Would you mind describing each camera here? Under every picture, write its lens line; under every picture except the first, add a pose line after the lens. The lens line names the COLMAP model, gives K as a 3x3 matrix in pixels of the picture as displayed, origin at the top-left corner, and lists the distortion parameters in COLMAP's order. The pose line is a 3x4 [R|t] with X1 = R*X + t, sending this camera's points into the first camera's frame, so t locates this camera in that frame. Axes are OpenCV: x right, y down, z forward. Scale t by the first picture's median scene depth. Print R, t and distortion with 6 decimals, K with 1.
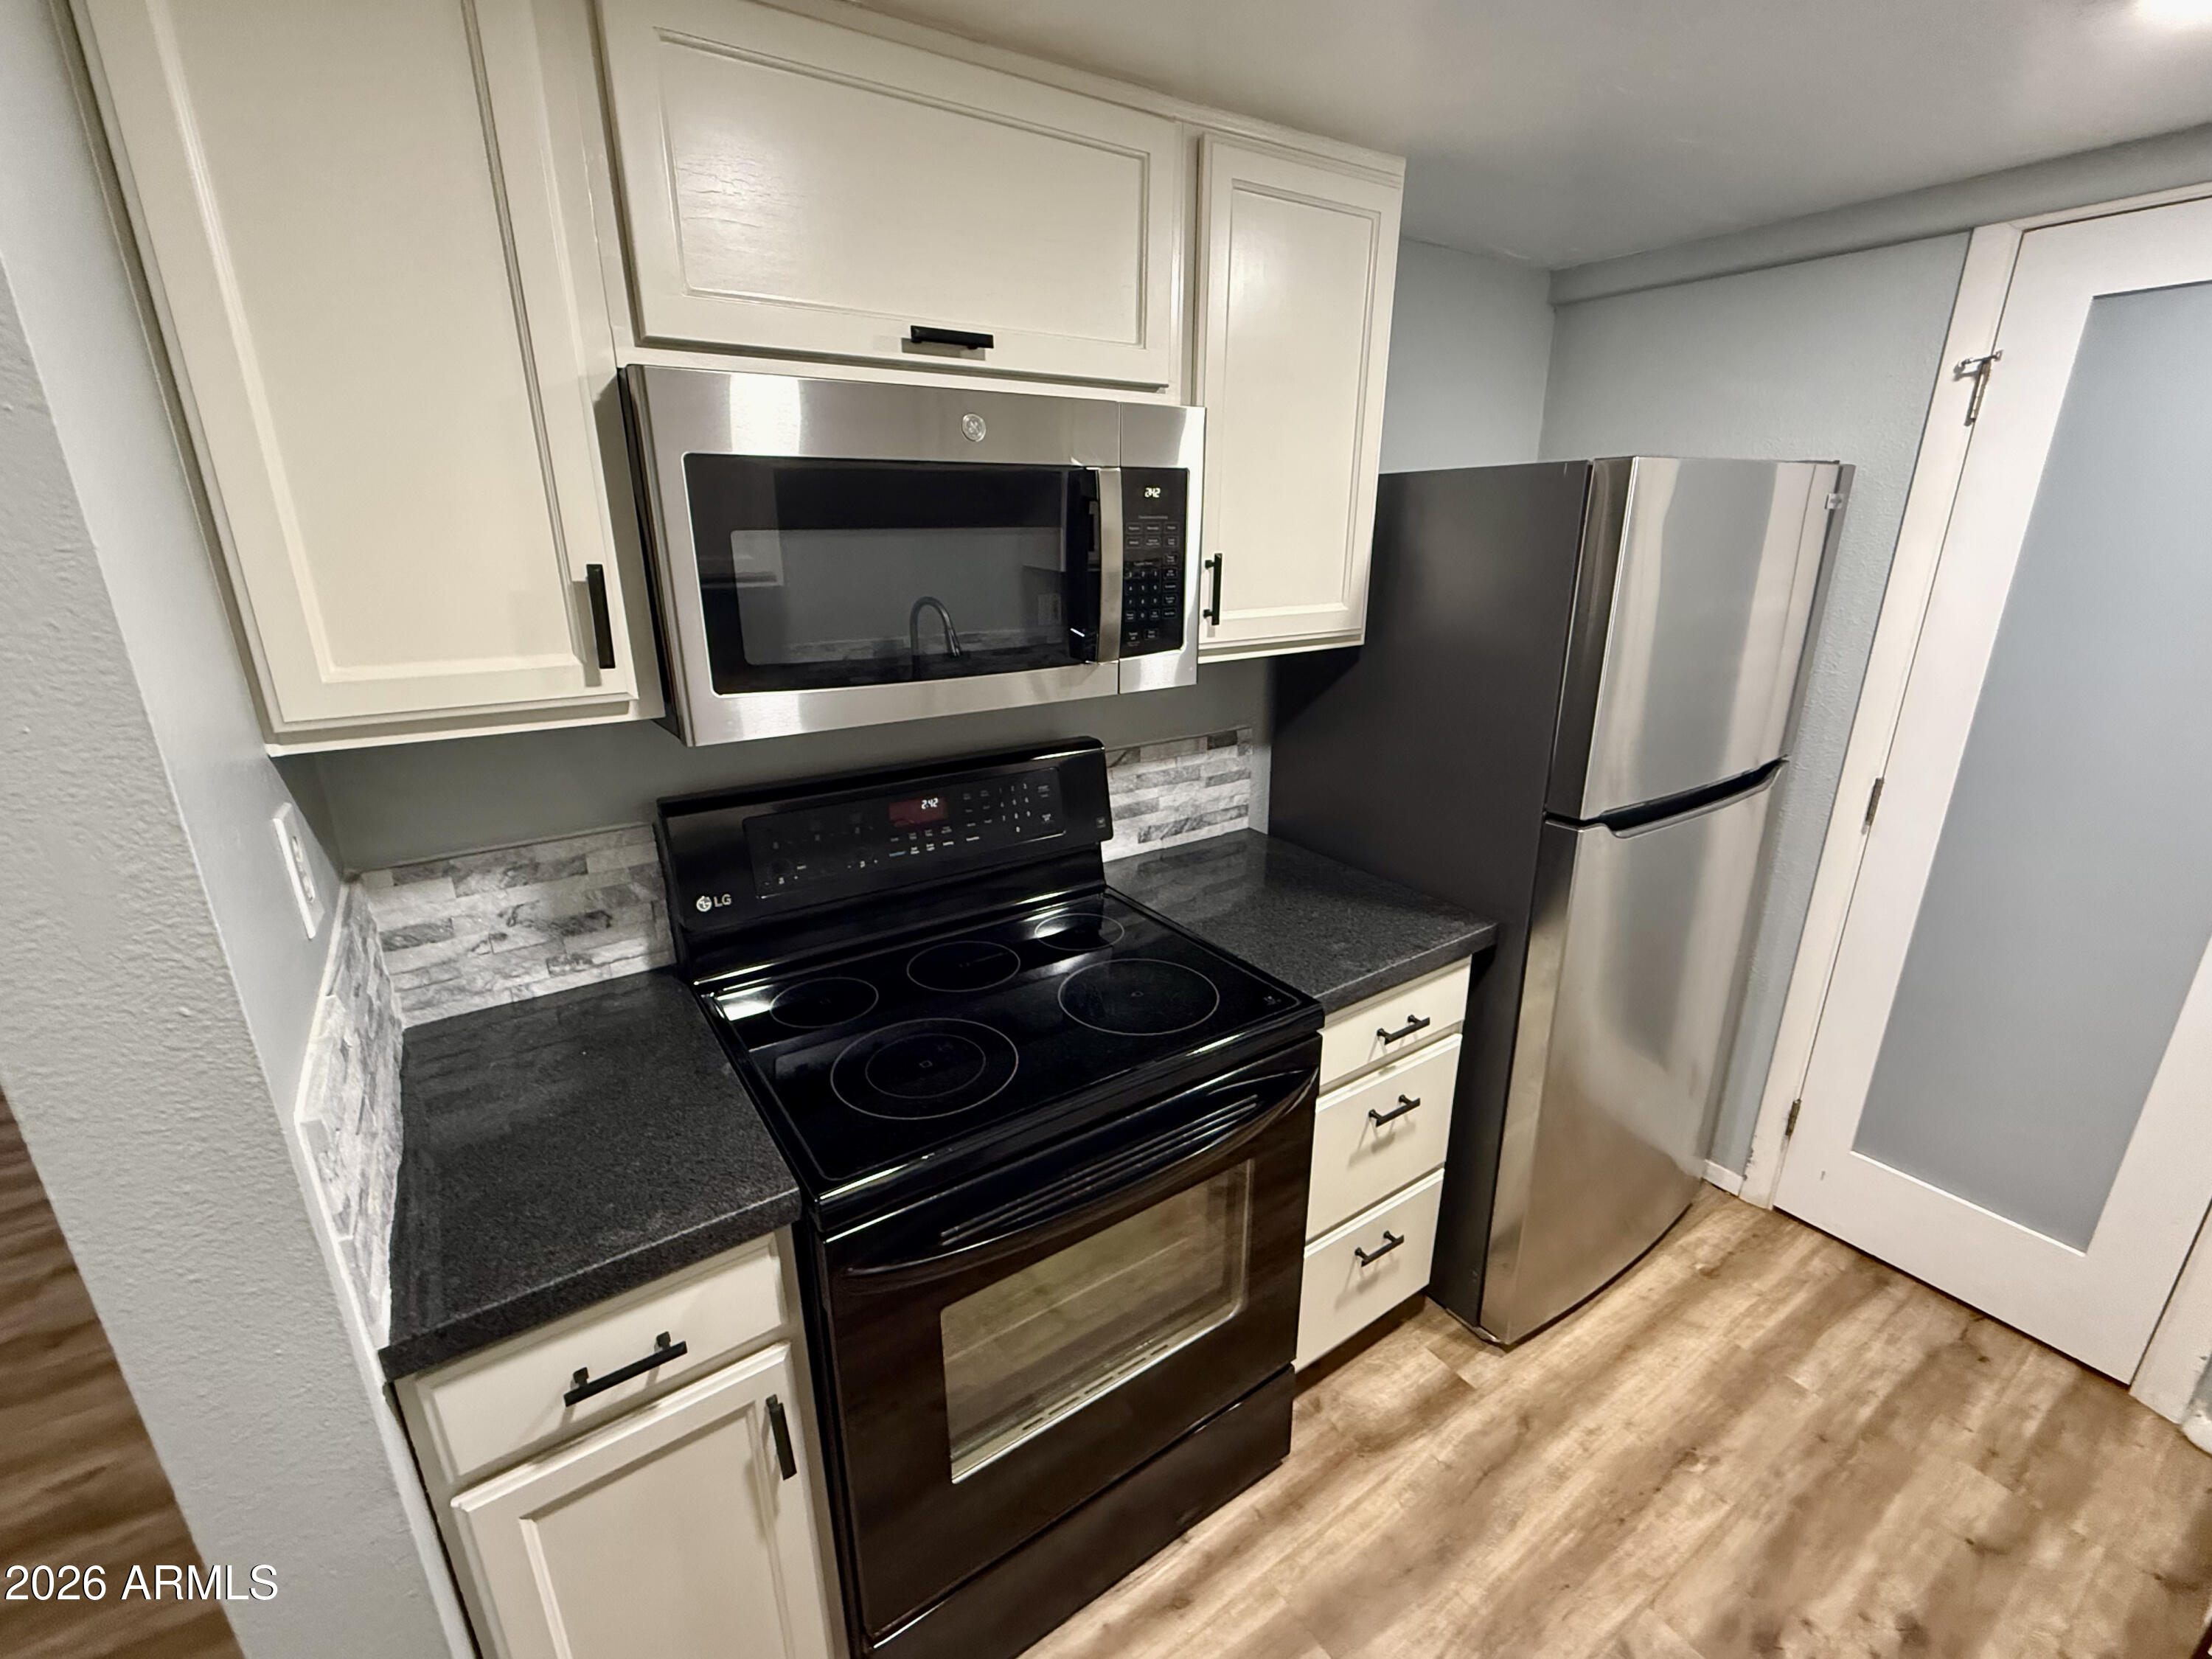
lens RADIAL K [[950.5, 0, 1106.4], [0, 950.5, 829.7], [0, 0, 1]] dist [0.000681, -0.000058]
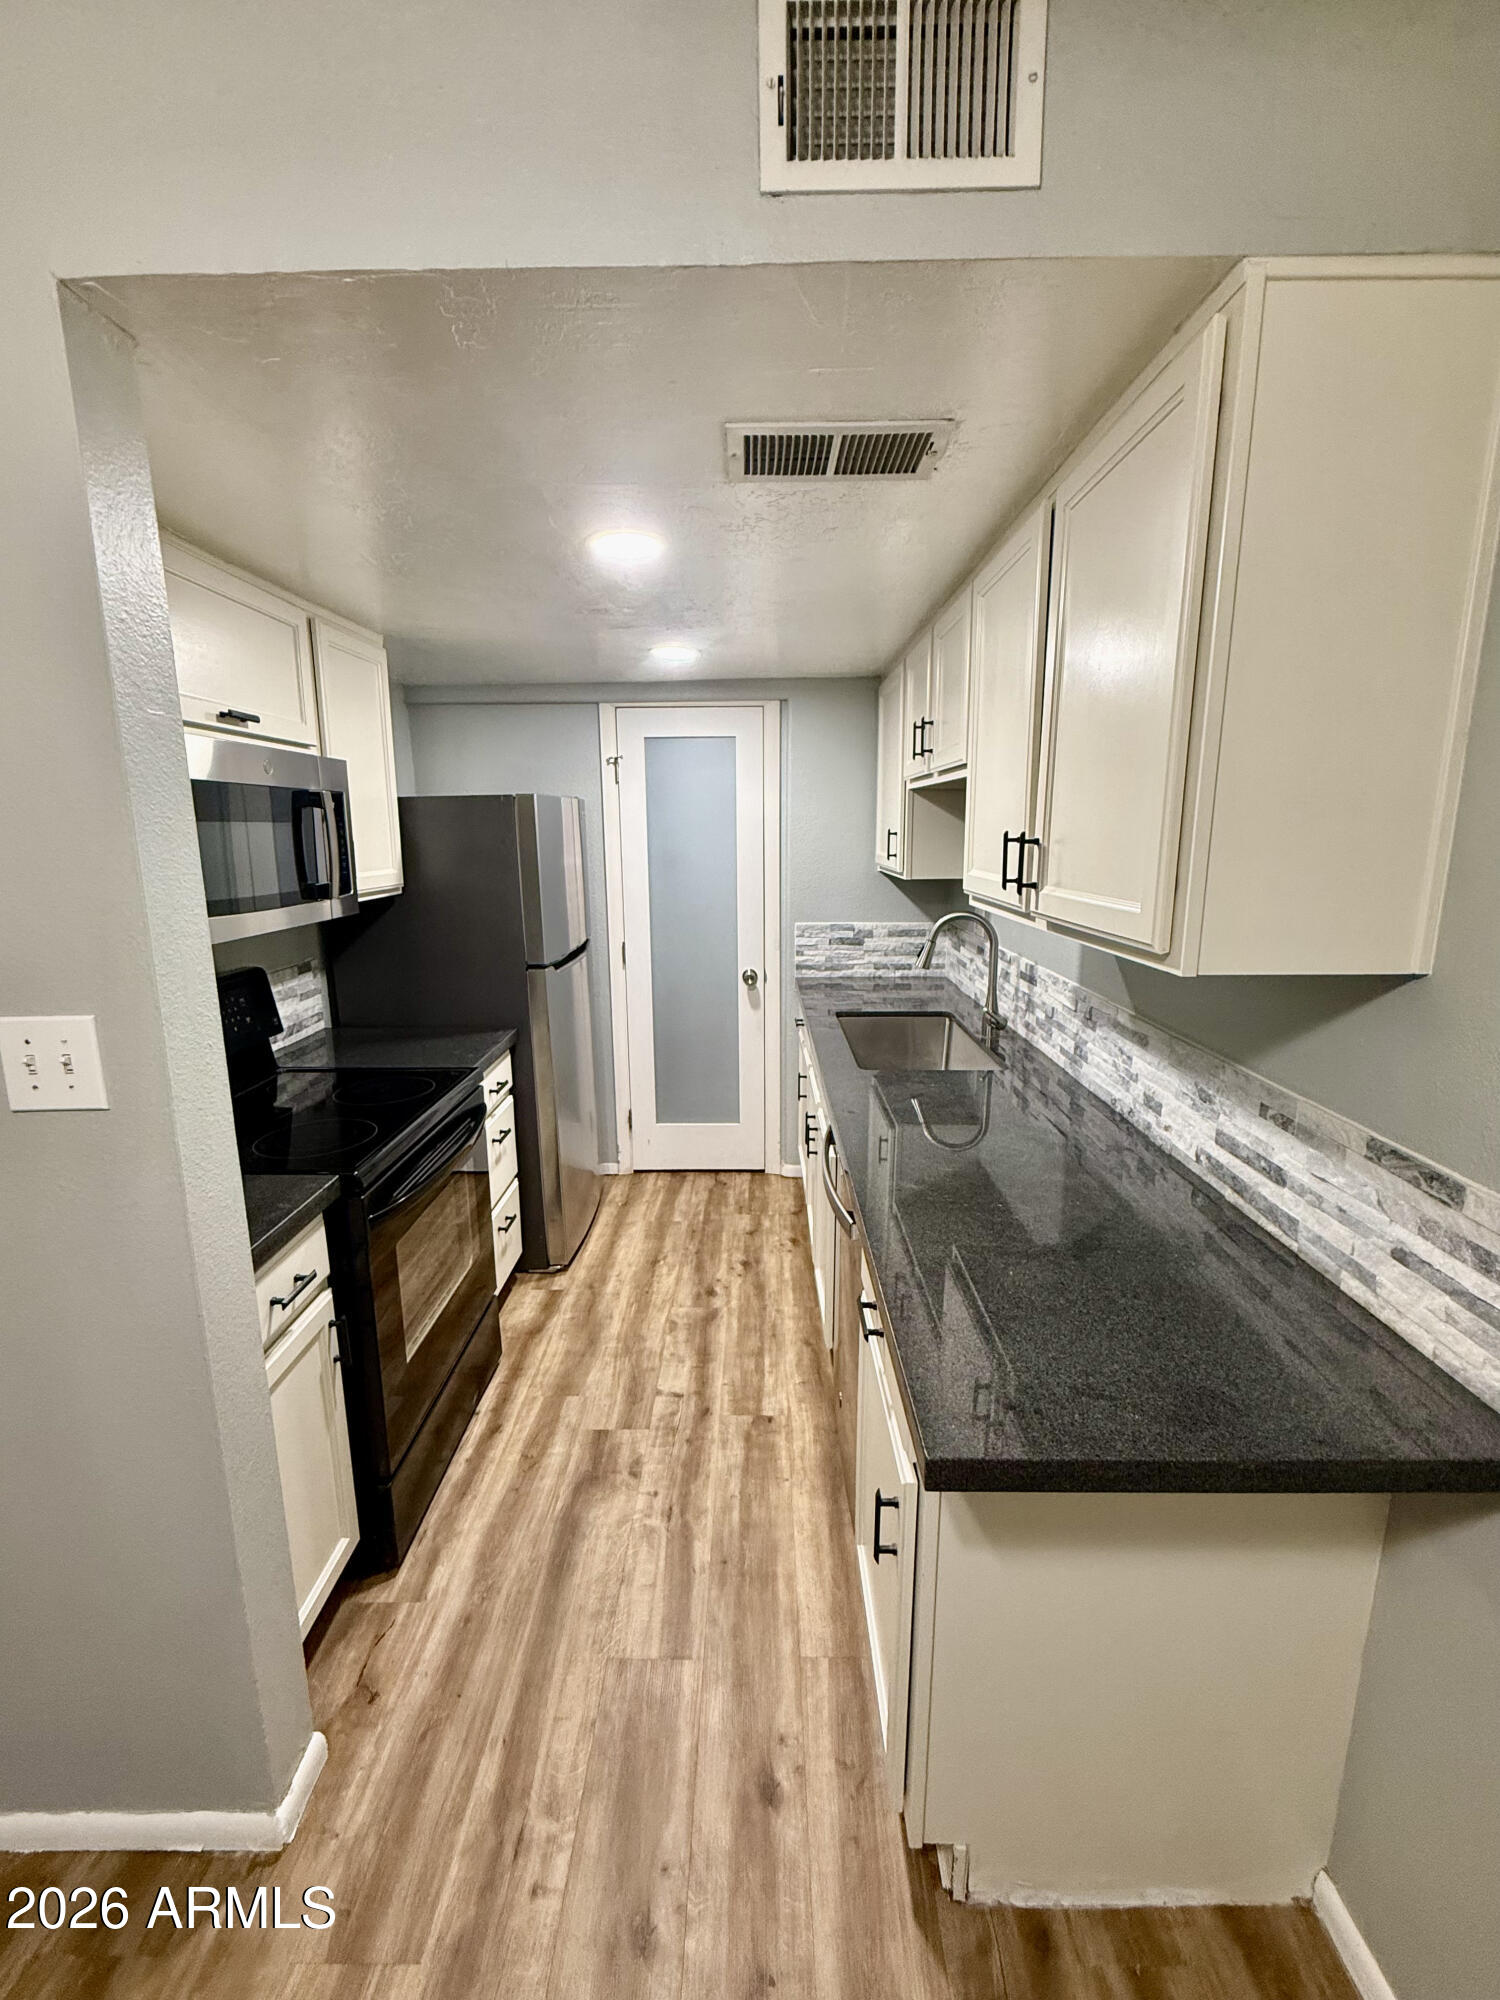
lens RADIAL K [[859.4, 0, 756.0], [0, 859.4, 996.5], [0, 0, 1]] dist [0.000681, -0.000058]
pose [[0.564305, -0.158622, 0.810184, -0.651613], [0.262369, 0.964948, 0.006178, 0.141523], [-0.782766, 0.209081, 0.586143, -0.365160]]
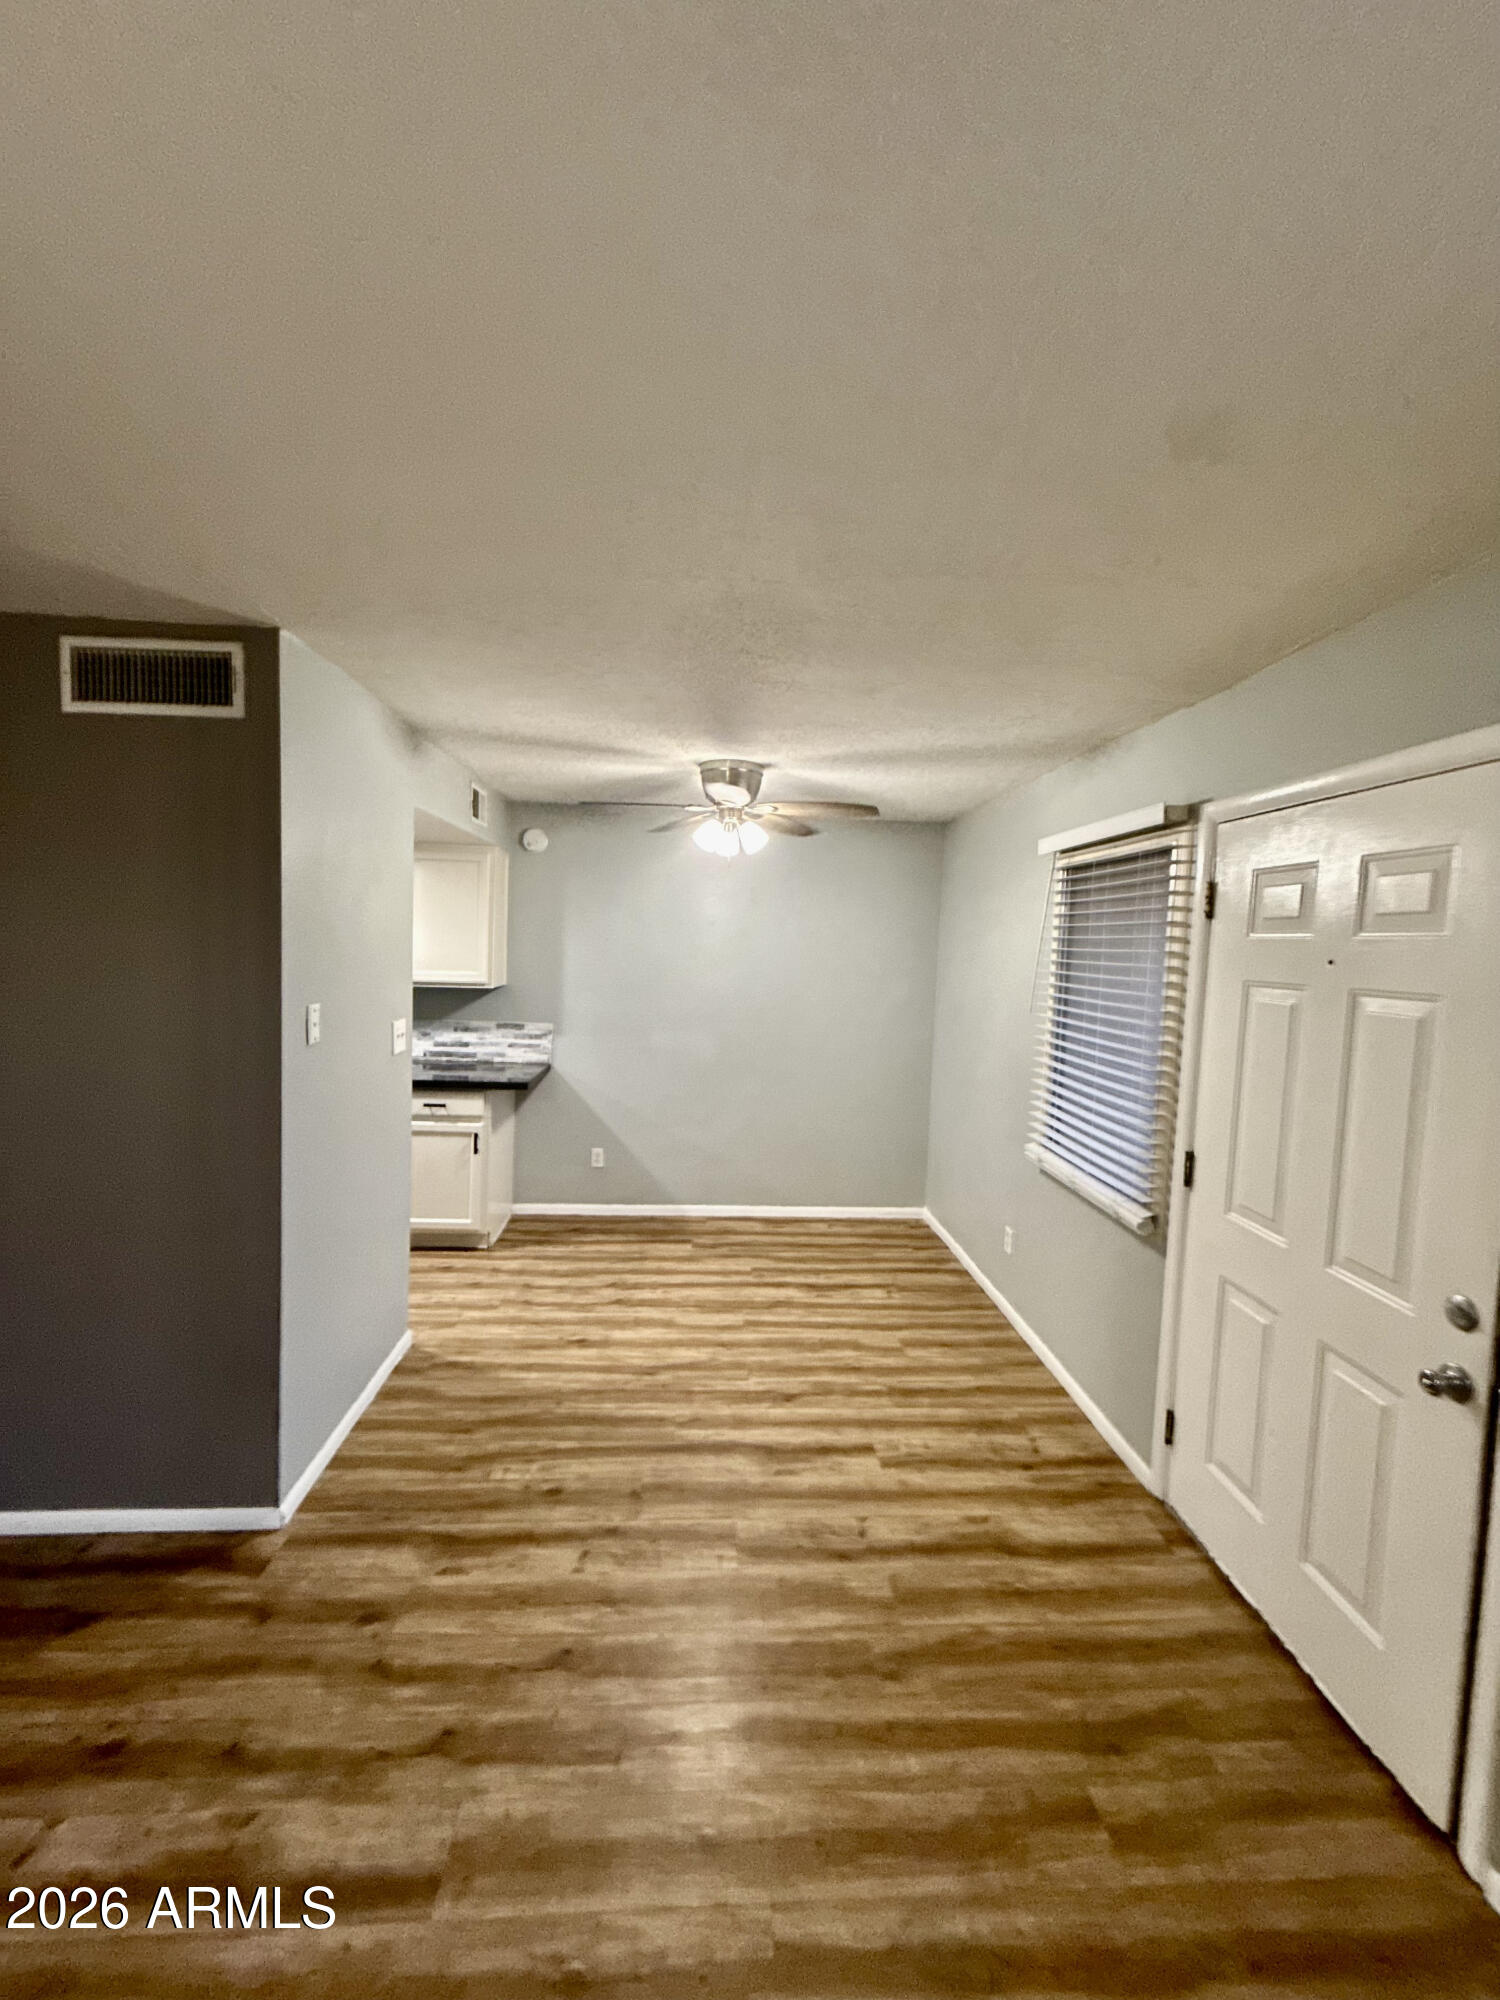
lens RADIAL K [[791.3, 0, 754.1], [0, 791.3, 992.5], [0, 0, 1]] dist [-0.001739, 0.000658]
pose [[-0.862621, -0.055688, 0.502776, -1.949992], [0.128775, 0.937001, 0.324726, -0.477477], [-0.489185, 0.344861, -0.801105, 1.347243]]
